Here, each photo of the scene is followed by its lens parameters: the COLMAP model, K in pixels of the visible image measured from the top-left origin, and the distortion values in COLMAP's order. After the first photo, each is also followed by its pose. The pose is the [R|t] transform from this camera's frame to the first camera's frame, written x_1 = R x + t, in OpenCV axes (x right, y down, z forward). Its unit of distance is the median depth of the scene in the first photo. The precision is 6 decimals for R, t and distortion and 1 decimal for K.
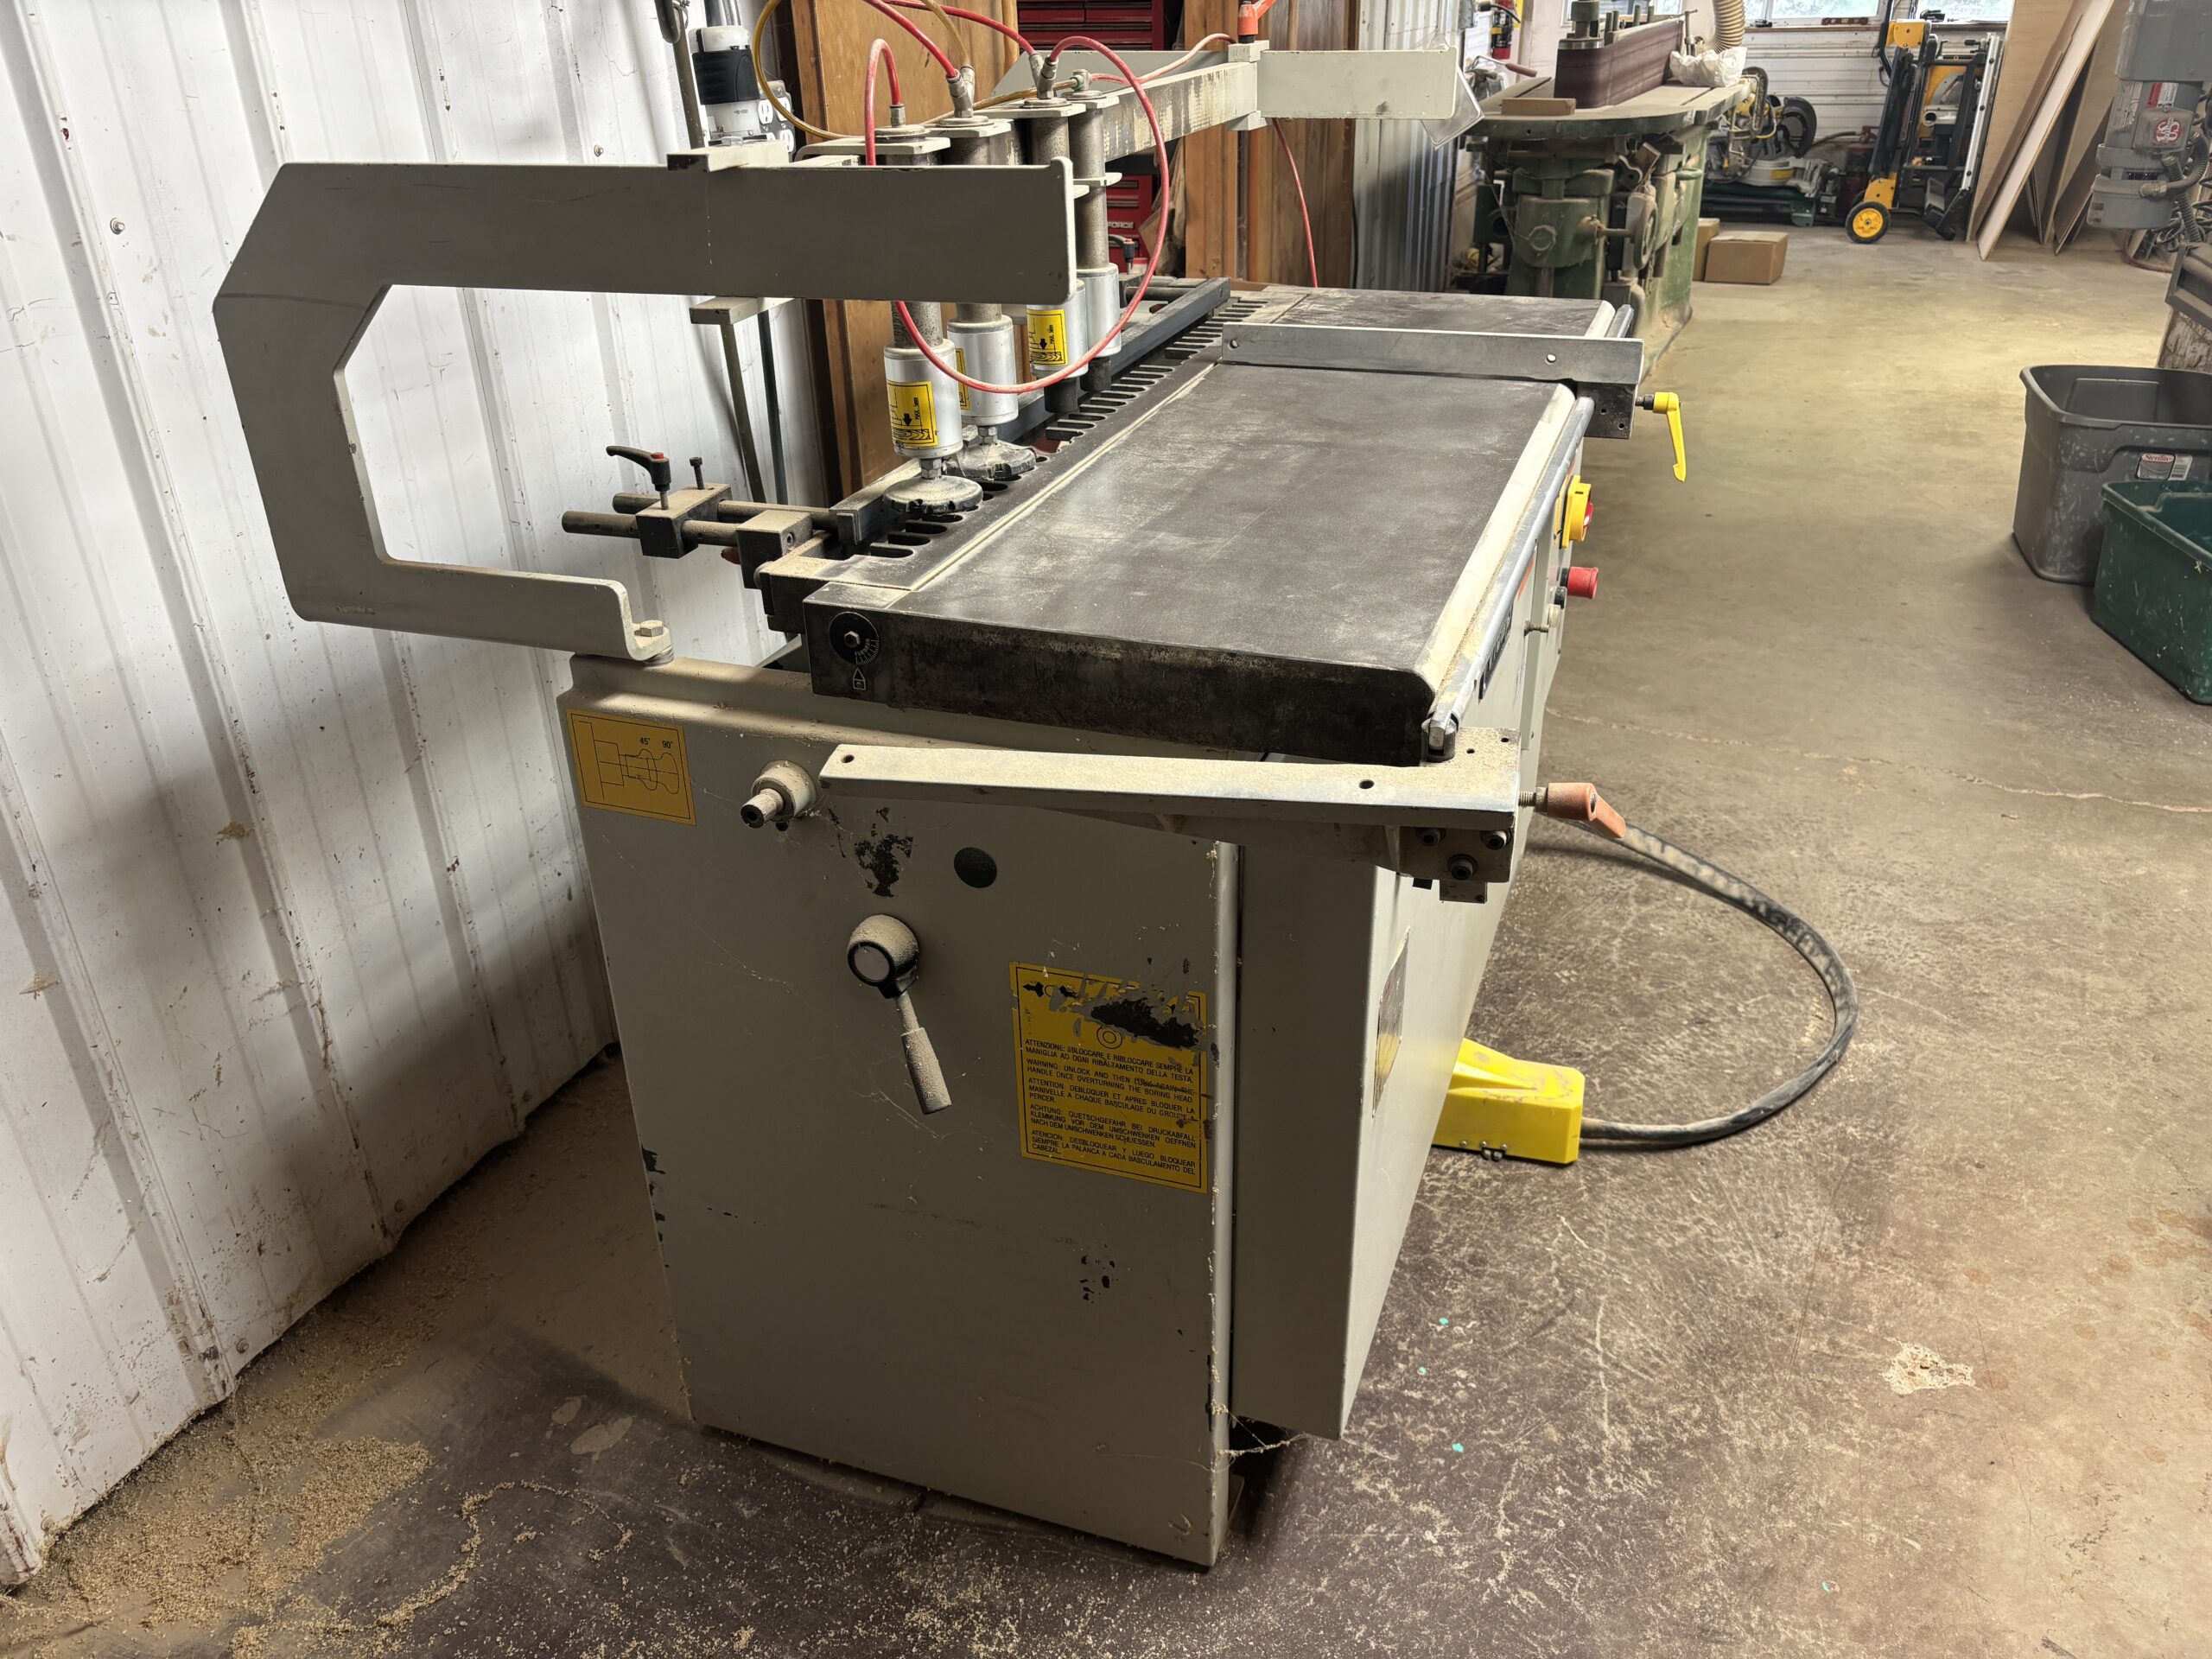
lens RADIAL K [[1700.7, 0, 1108.3], [0, 1700.7, 846.7], [0, 0, 1]] dist [0.022204, 0.005212]
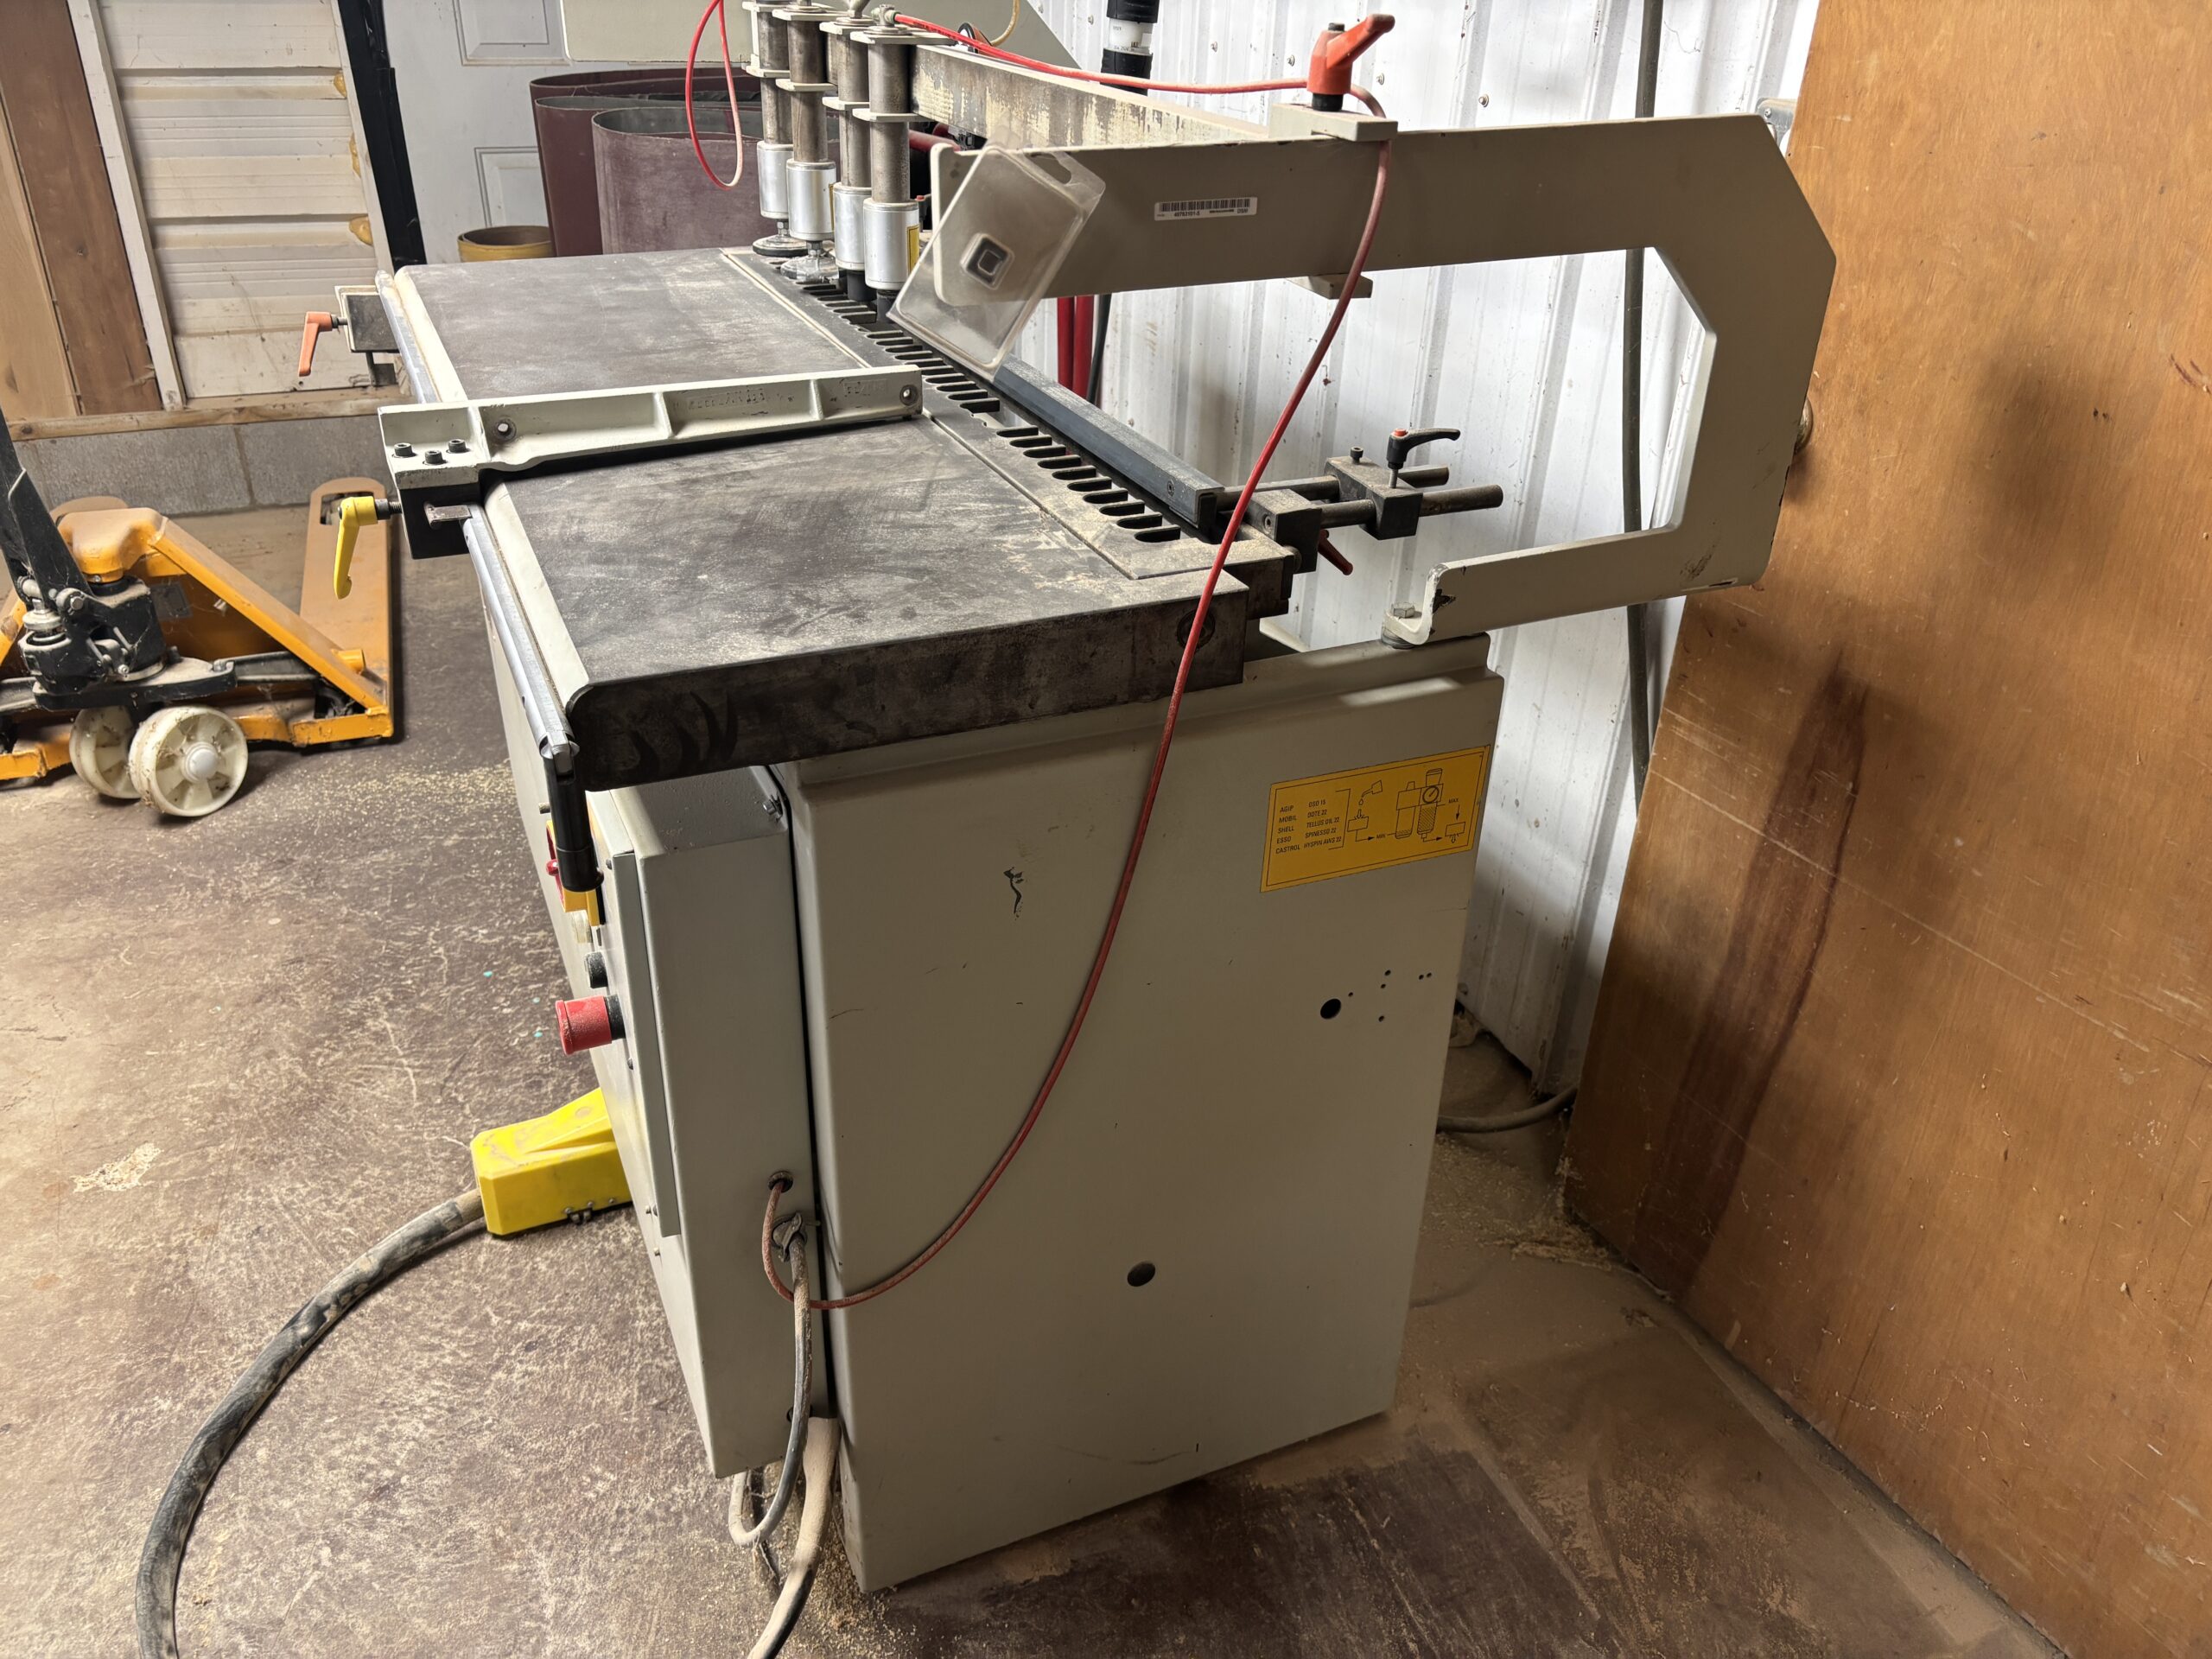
lens RADIAL K [[1700.7, 0, 1108.3], [0, 1700.7, 846.7], [0, 0, 1]] dist [0.022204, 0.005212]
pose [[-0.724820, 0.346248, -0.595608, 0.636690], [-0.325107, 0.590315, 0.738806, -0.910639], [0.607406, 0.729137, -0.315304, 1.682378]]
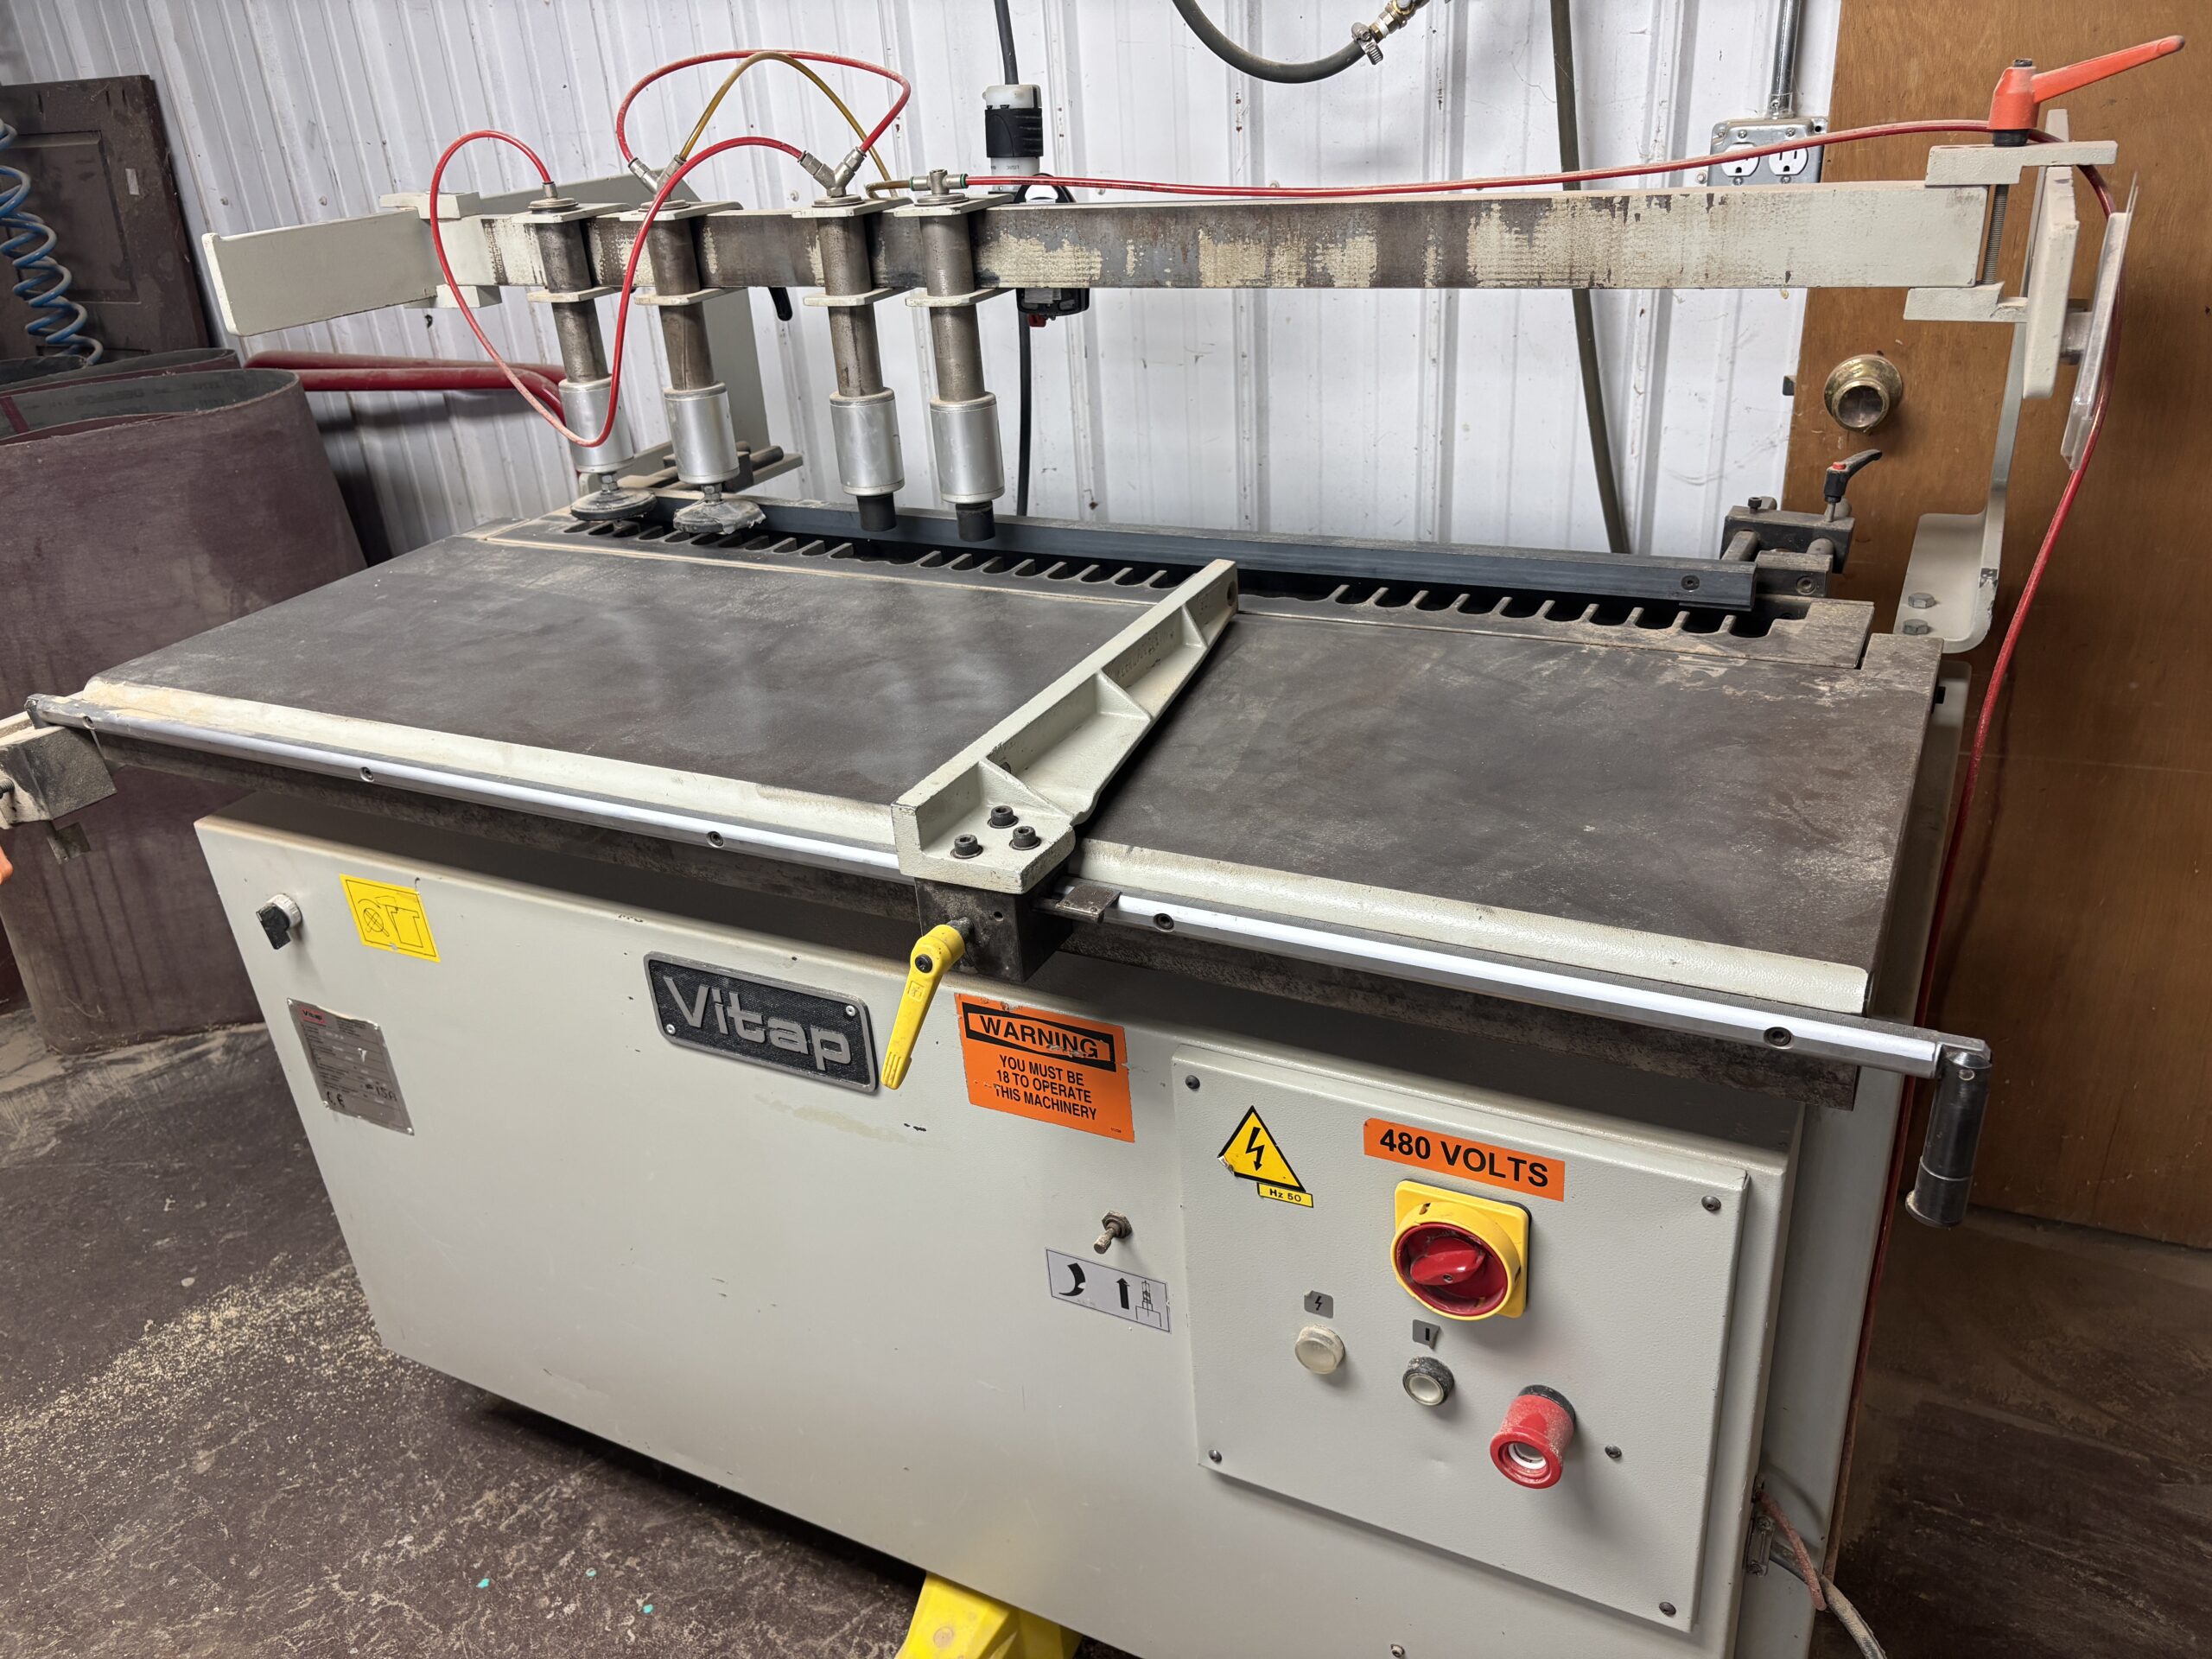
lens RADIAL K [[1665.7, 0, 1106.0], [0, 1665.7, 829.5], [0, 0, 1]] dist [0.072785, -0.091675]
pose [[-0.130355, 0.472173, -0.871814, 0.803061], [-0.391666, 0.783274, 0.482782, -0.597843], [0.910827, 0.404394, 0.082830, 1.075029]]
